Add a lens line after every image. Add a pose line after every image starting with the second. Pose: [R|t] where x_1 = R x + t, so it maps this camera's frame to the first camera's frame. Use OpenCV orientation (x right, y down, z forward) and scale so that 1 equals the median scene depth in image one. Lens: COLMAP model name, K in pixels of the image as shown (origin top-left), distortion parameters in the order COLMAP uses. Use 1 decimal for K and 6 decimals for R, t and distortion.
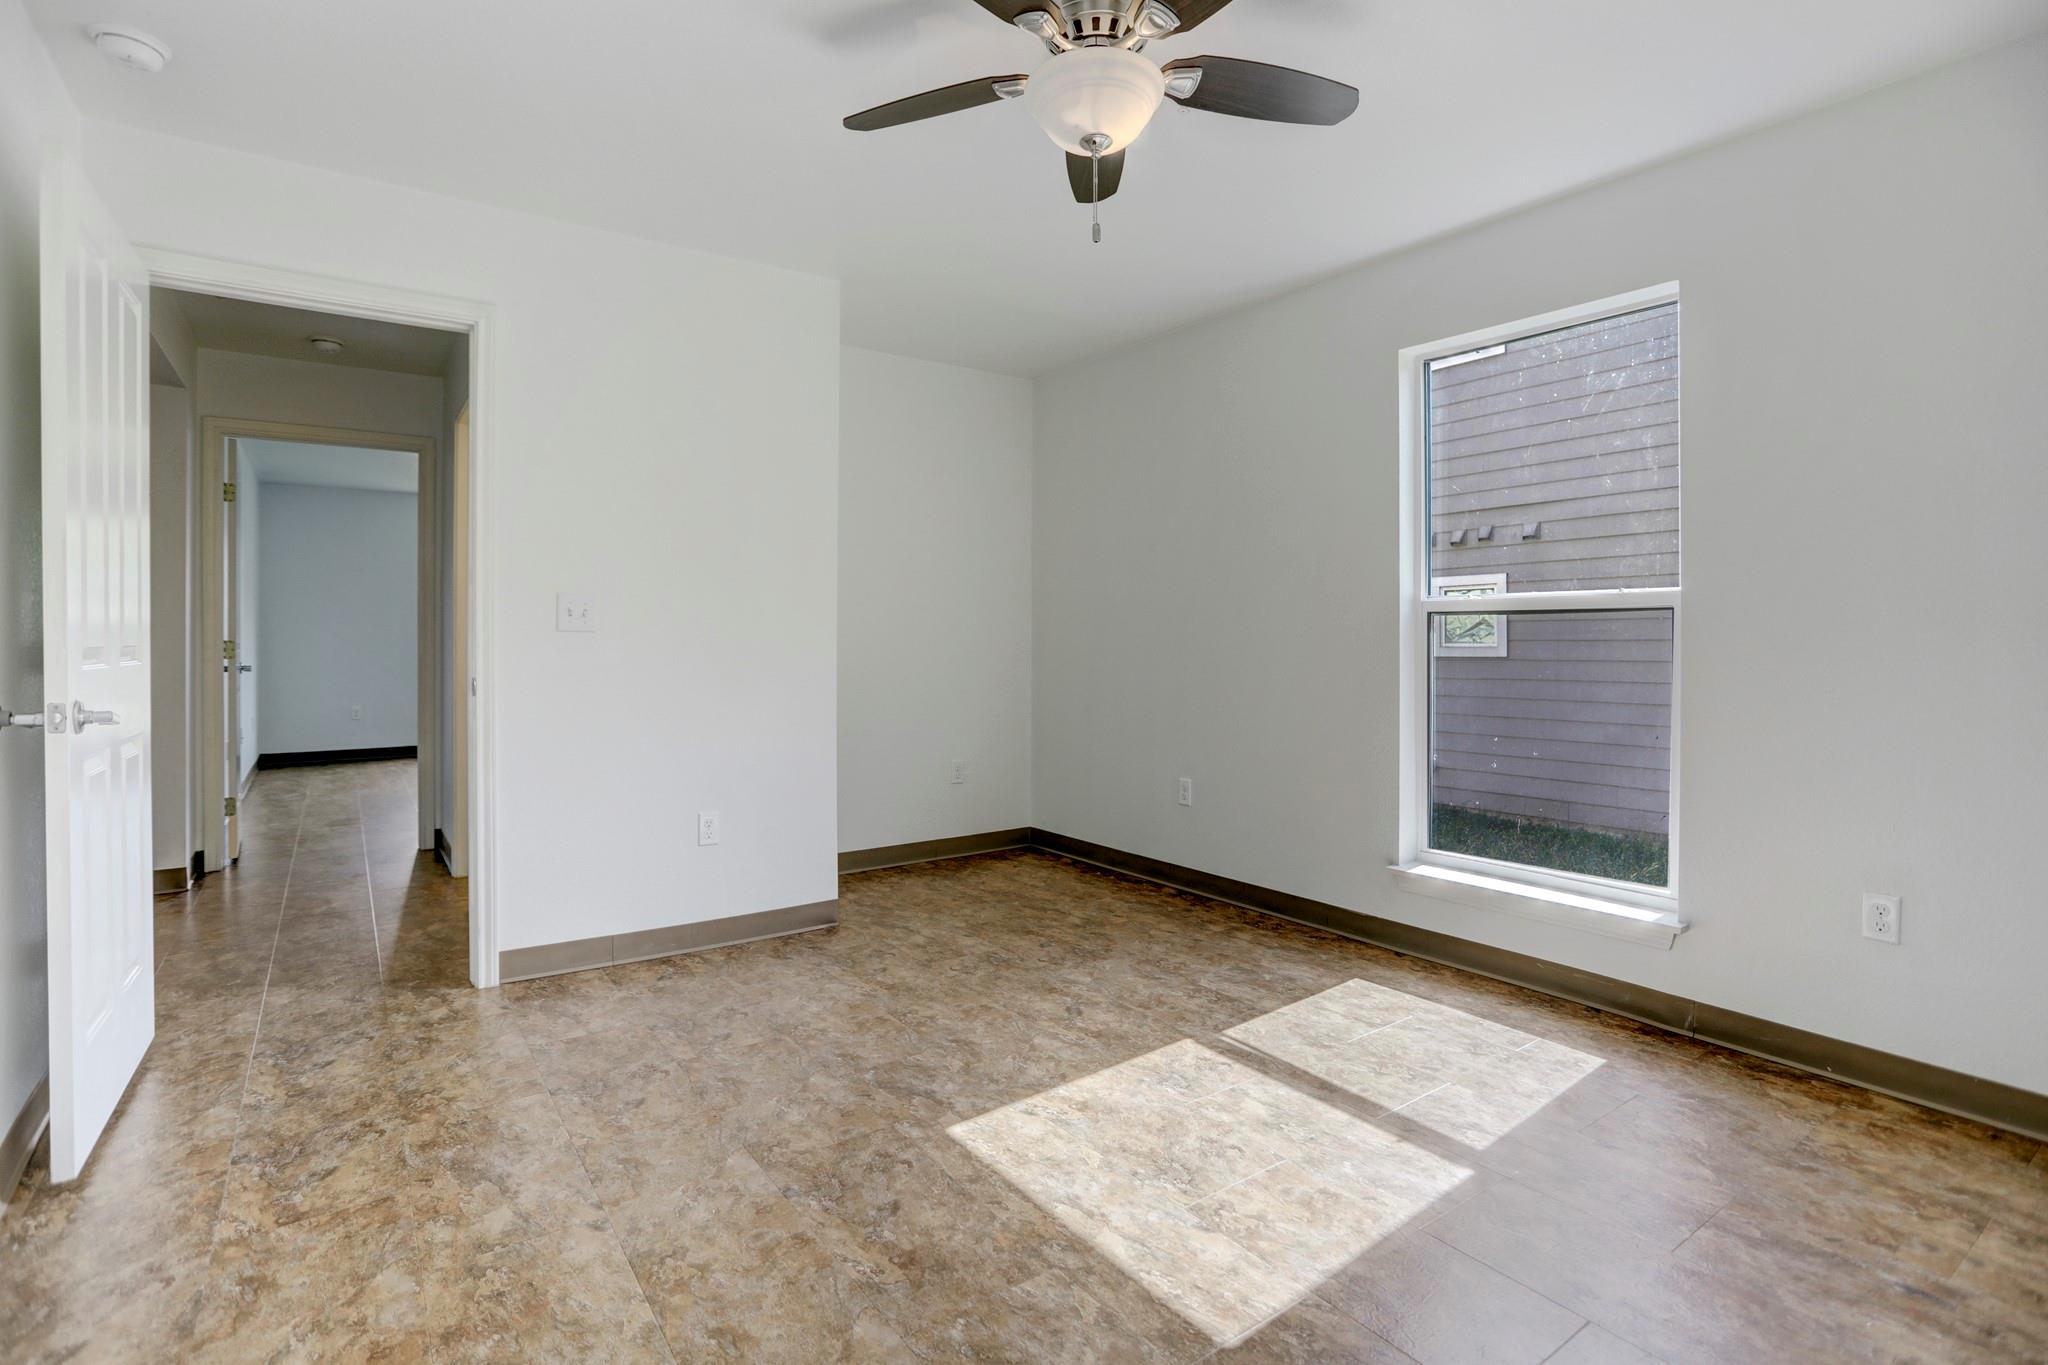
lens RADIAL K [[1010.1, 0, 1027.8], [0, 1010.1, 632.6], [0, 0, 1]] dist [-0.022169, 0.005990]
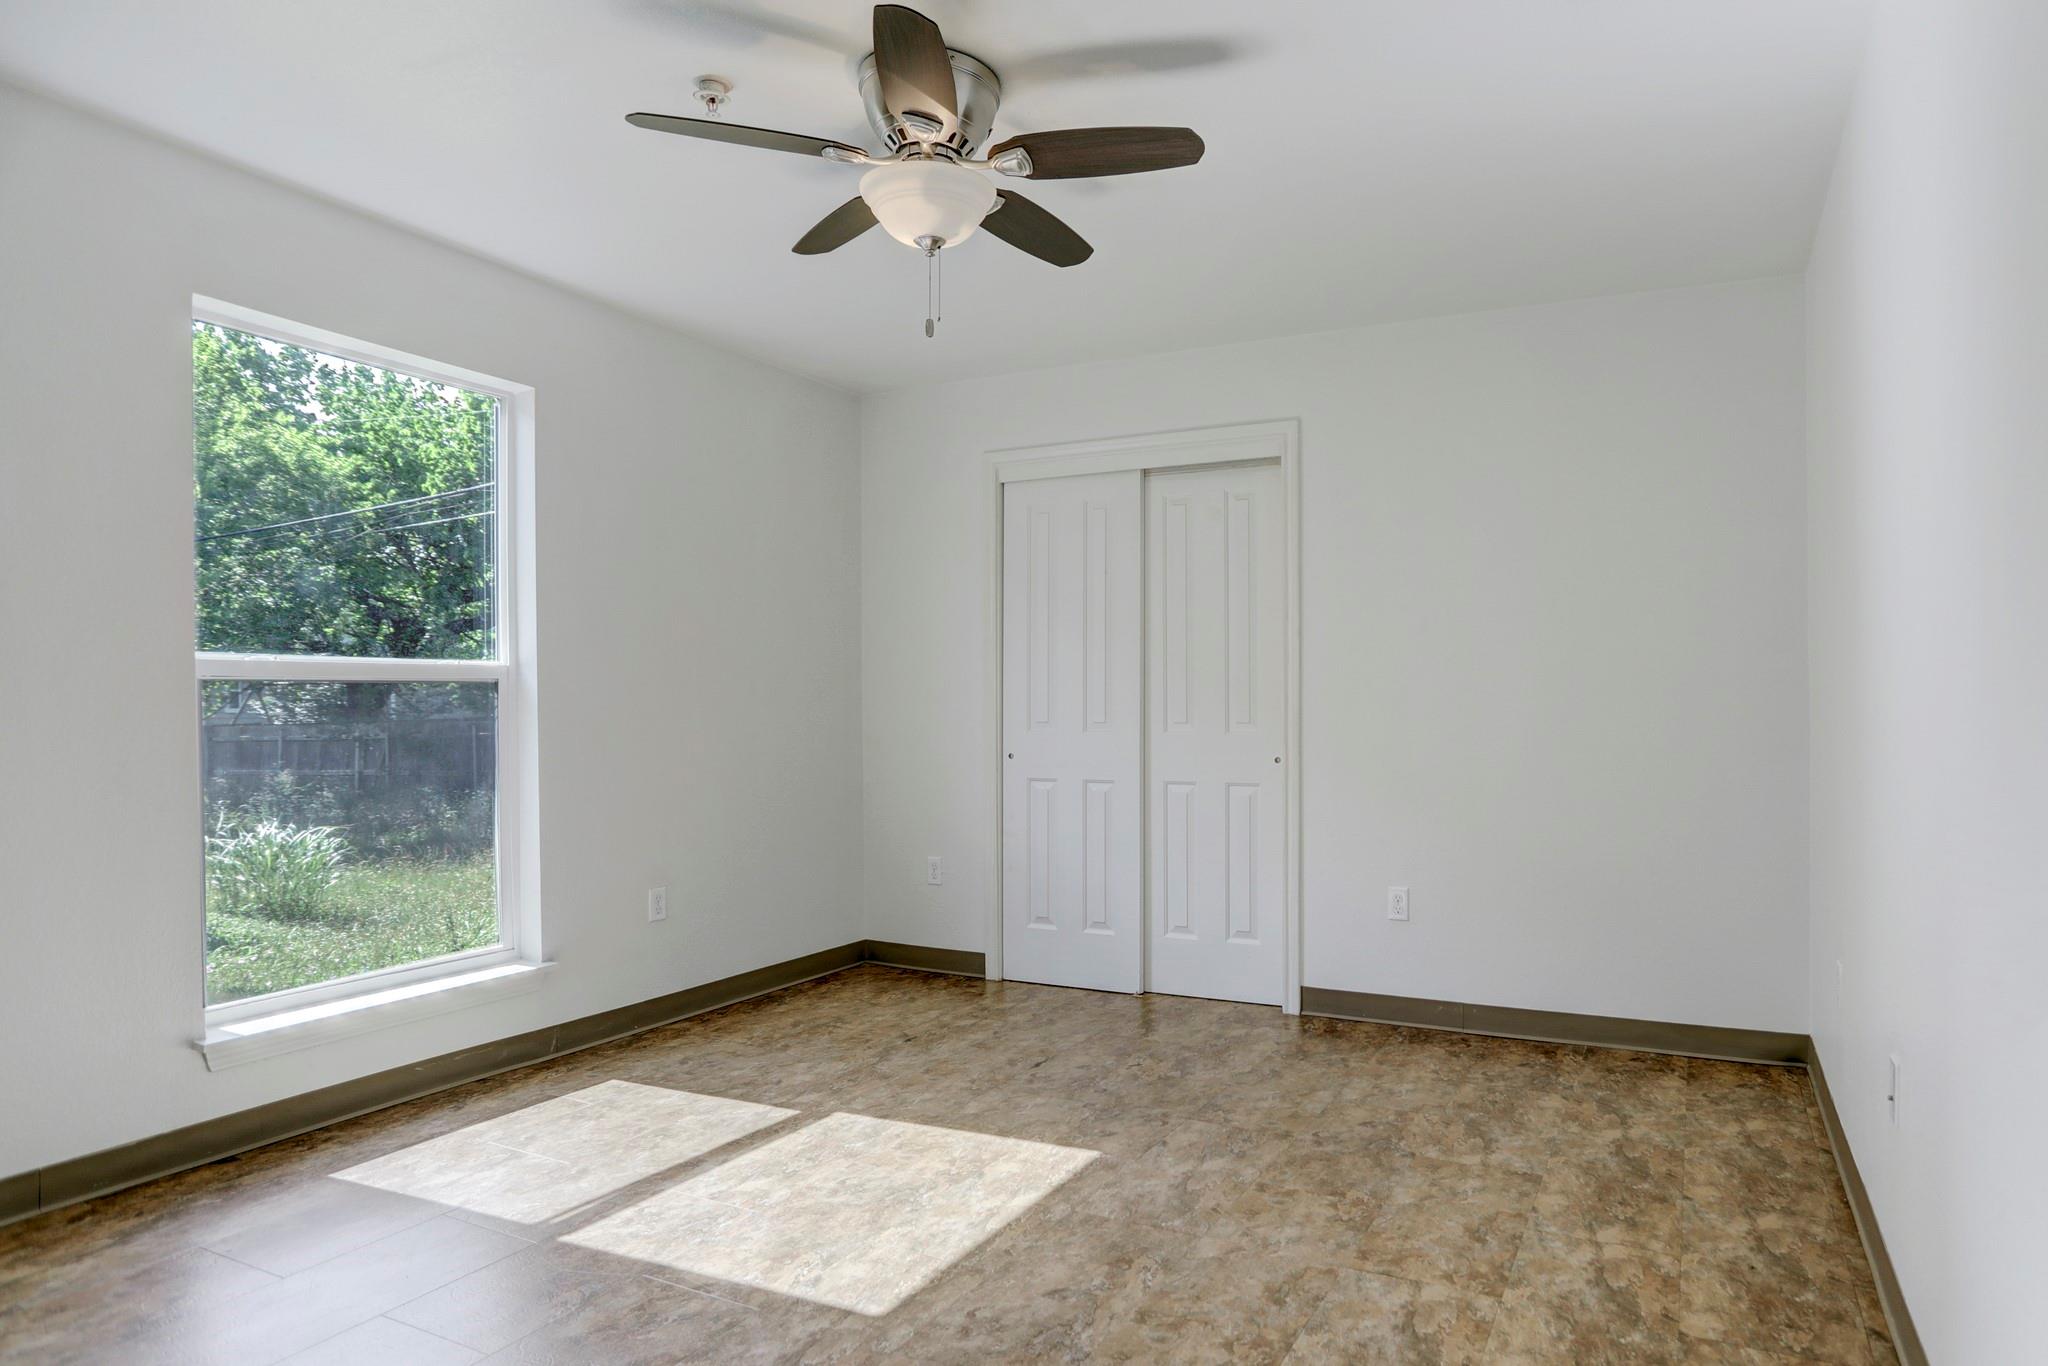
lens RADIAL K [[1010.1, 0, 1025.9], [0, 1010.1, 694.1], [0, 0, 1]] dist [-0.022169, 0.005990]
pose [[-0.355649, 0.015580, 0.934490, -0.872792], [0.006033, 0.999878, -0.014374, -0.030212], [-0.934600, 0.000526, -0.355699, 1.098006]]
